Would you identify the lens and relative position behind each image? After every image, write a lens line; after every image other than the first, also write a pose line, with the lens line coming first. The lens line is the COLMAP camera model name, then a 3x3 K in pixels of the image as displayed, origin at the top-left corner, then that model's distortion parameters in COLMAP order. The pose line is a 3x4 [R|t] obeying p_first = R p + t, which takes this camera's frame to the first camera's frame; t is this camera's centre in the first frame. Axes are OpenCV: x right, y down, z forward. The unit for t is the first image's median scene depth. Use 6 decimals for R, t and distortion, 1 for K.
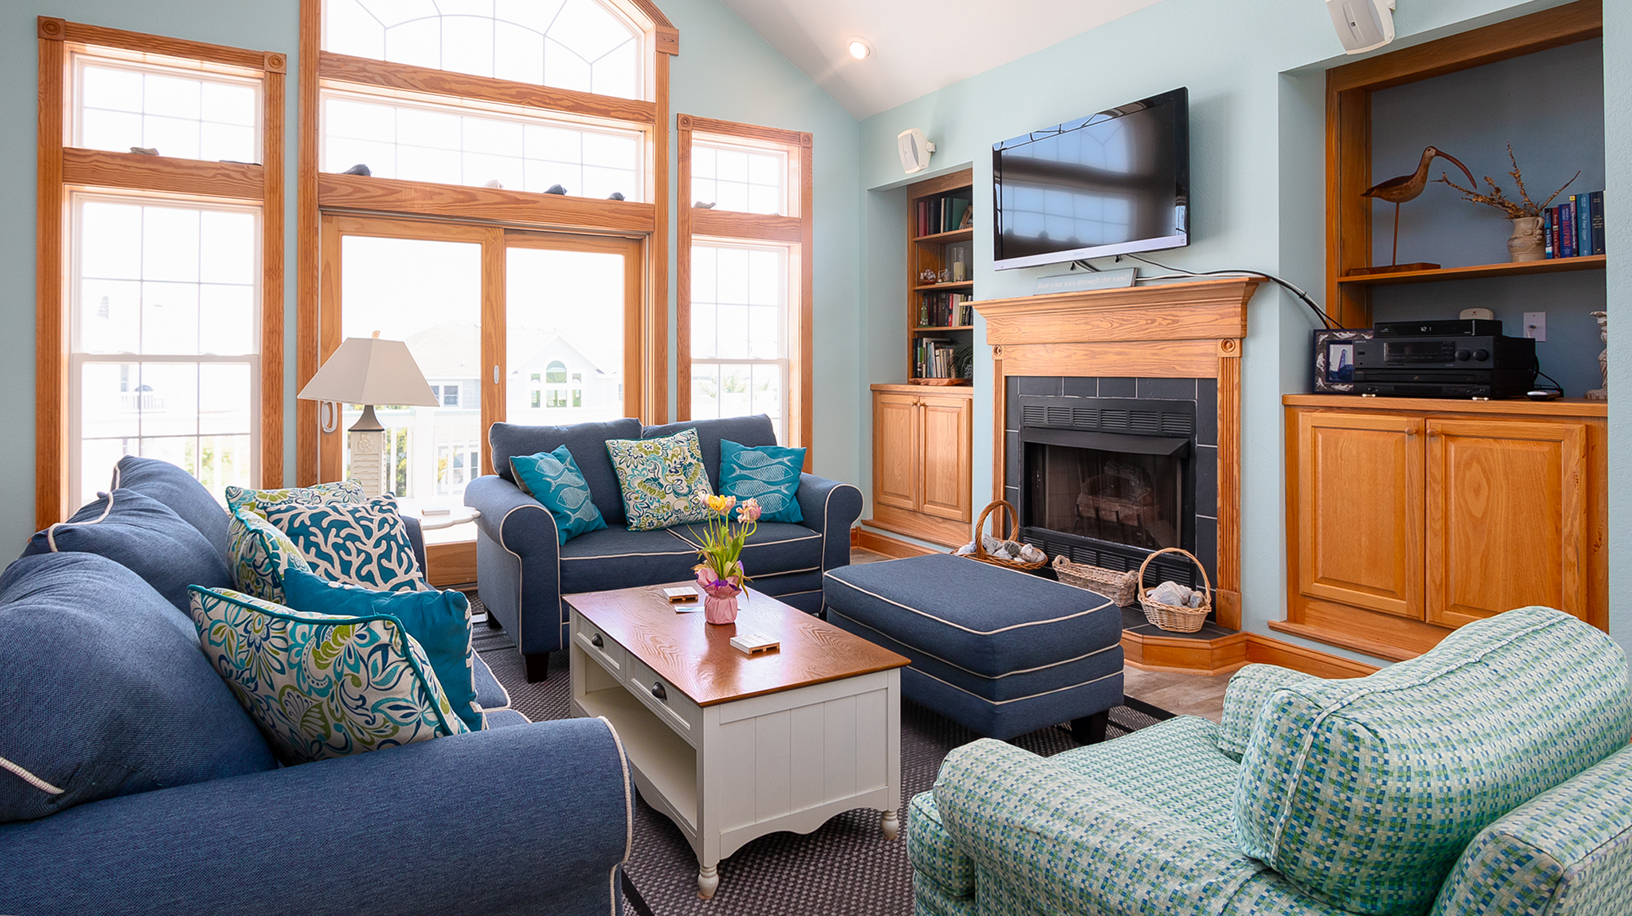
lens RADIAL K [[912.2, 0, 815.1], [0, 912.2, 366.7], [0, 0, 1]] dist [-0.017011, 0.001910]
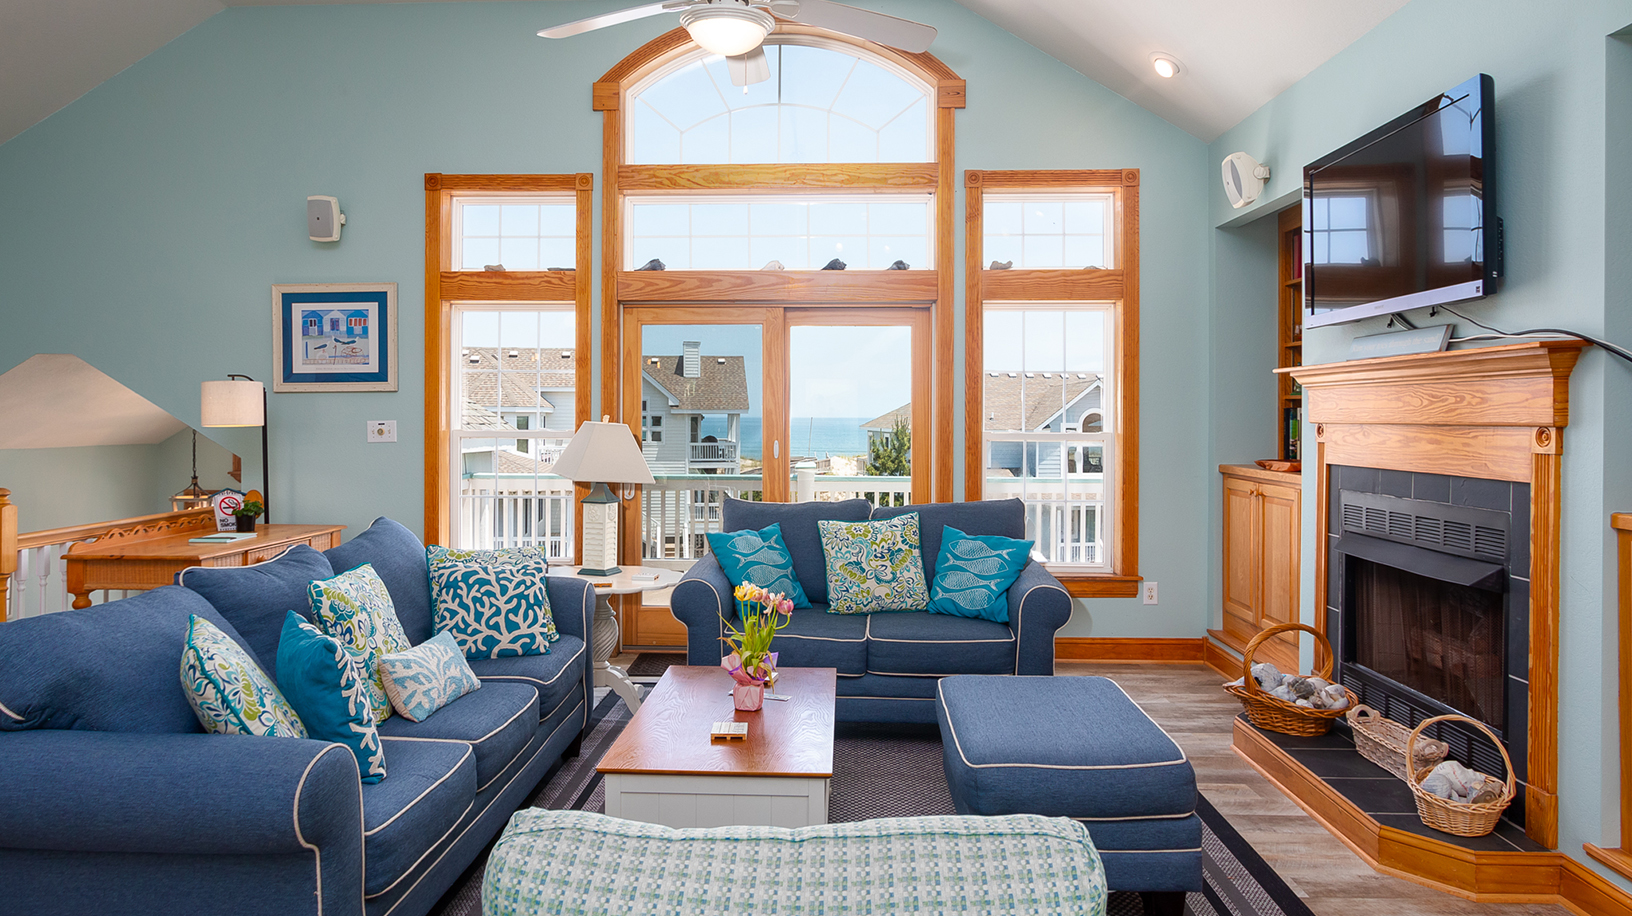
lens RADIAL K [[1045.8, 0, 810.3], [0, 1045.8, 416.6], [0, 0, 1]] dist [-0.026570, 0.017036]
pose [[0.838665, 0.004212, -0.544631, 0.400750], [-0.004261, 0.999990, 0.001173, -0.036234], [0.544631, 0.001337, 0.838675, 0.027454]]
